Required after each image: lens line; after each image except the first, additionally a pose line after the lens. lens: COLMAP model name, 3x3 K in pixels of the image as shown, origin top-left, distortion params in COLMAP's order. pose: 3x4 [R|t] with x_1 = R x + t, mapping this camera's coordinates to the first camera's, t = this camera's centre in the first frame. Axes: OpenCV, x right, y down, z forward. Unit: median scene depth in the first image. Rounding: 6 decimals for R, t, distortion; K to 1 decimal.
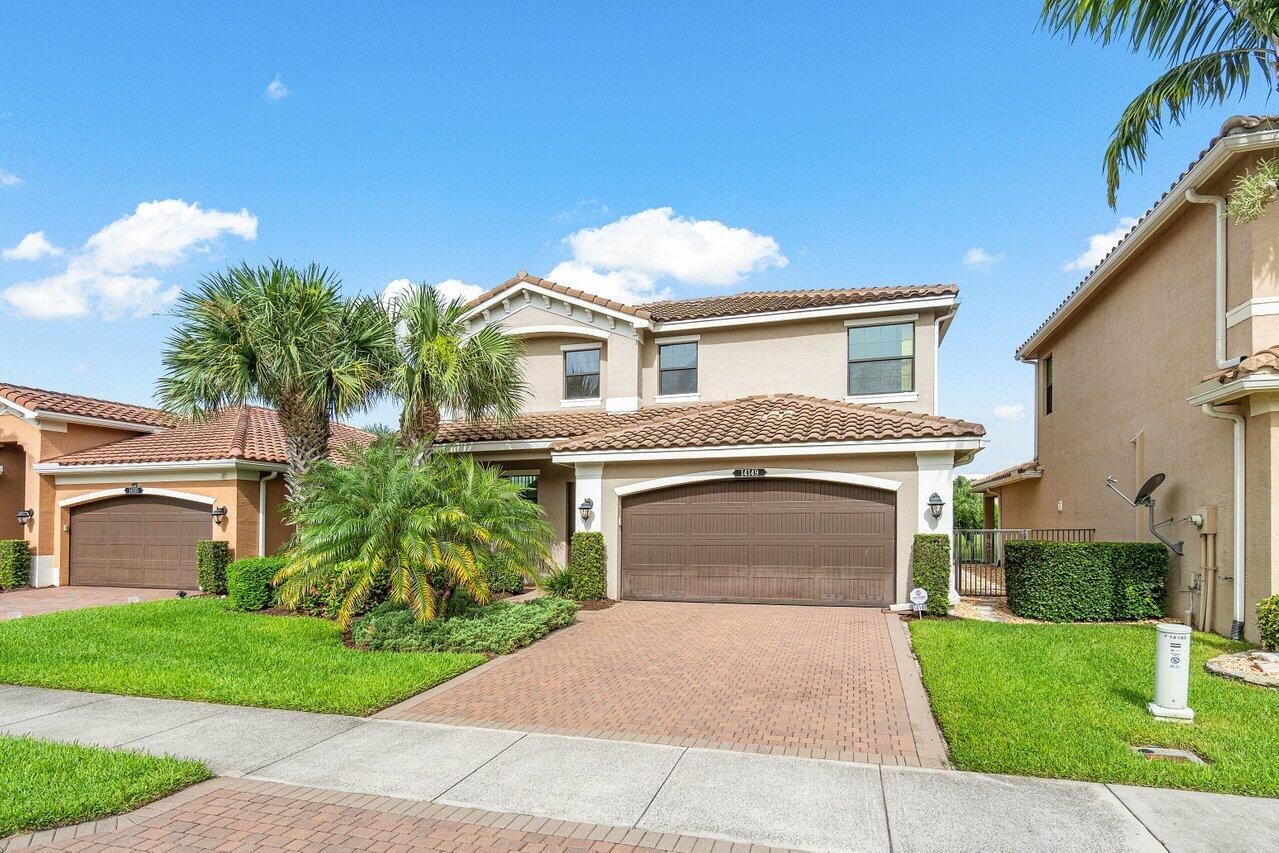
lens RADIAL K [[647.2, 0, 658.3], [0, 647.2, 523.9], [0, 0, 1]] dist [-0.003398, 0.000210]
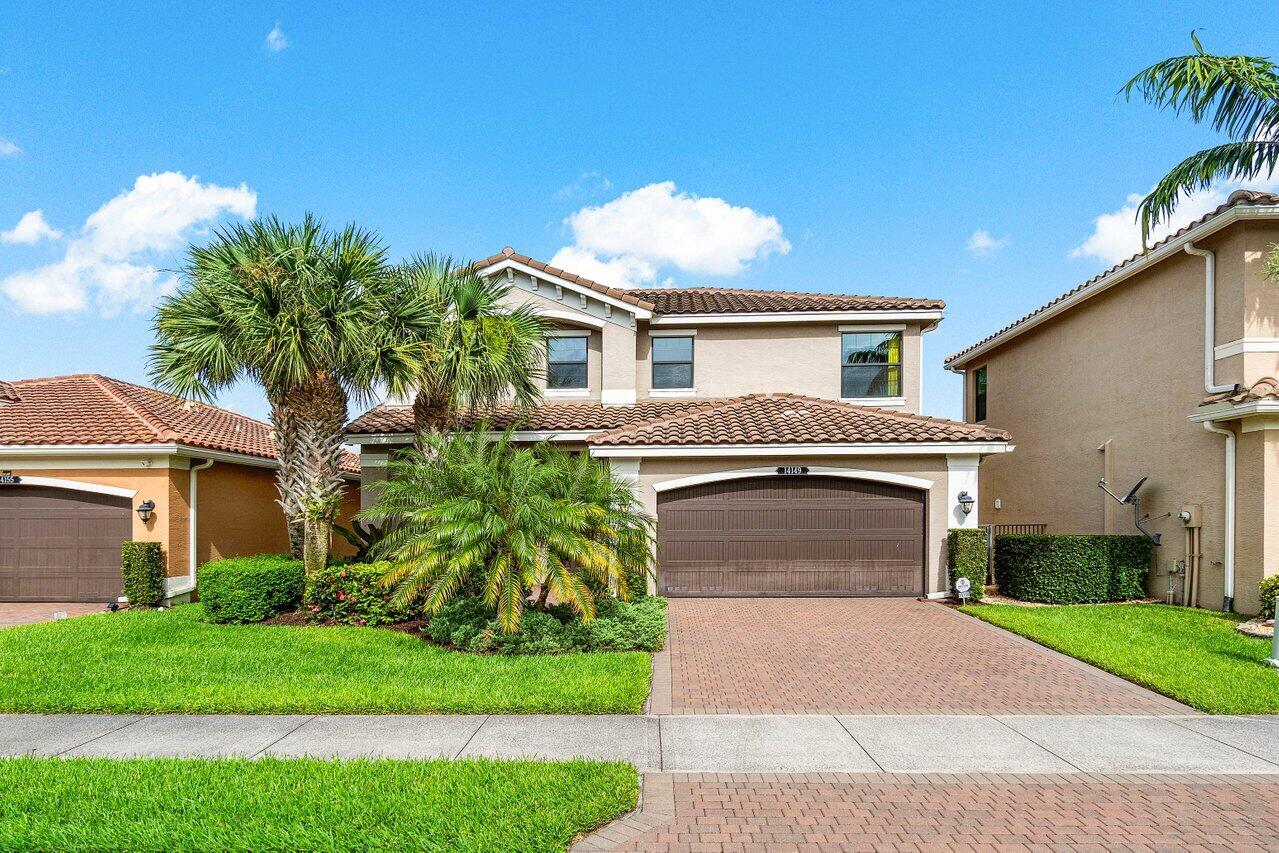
lens RADIAL K [[697.7, 0, 614.7], [0, 697.7, 528.1], [0, 0, 1]] dist [0.001354, -0.000776]
pose [[0.970723, -0.004566, 0.240158, -0.374711], [0.002269, 0.999949, 0.009842, 0.001220], [-0.240191, -0.009009, 0.970684, -0.012260]]
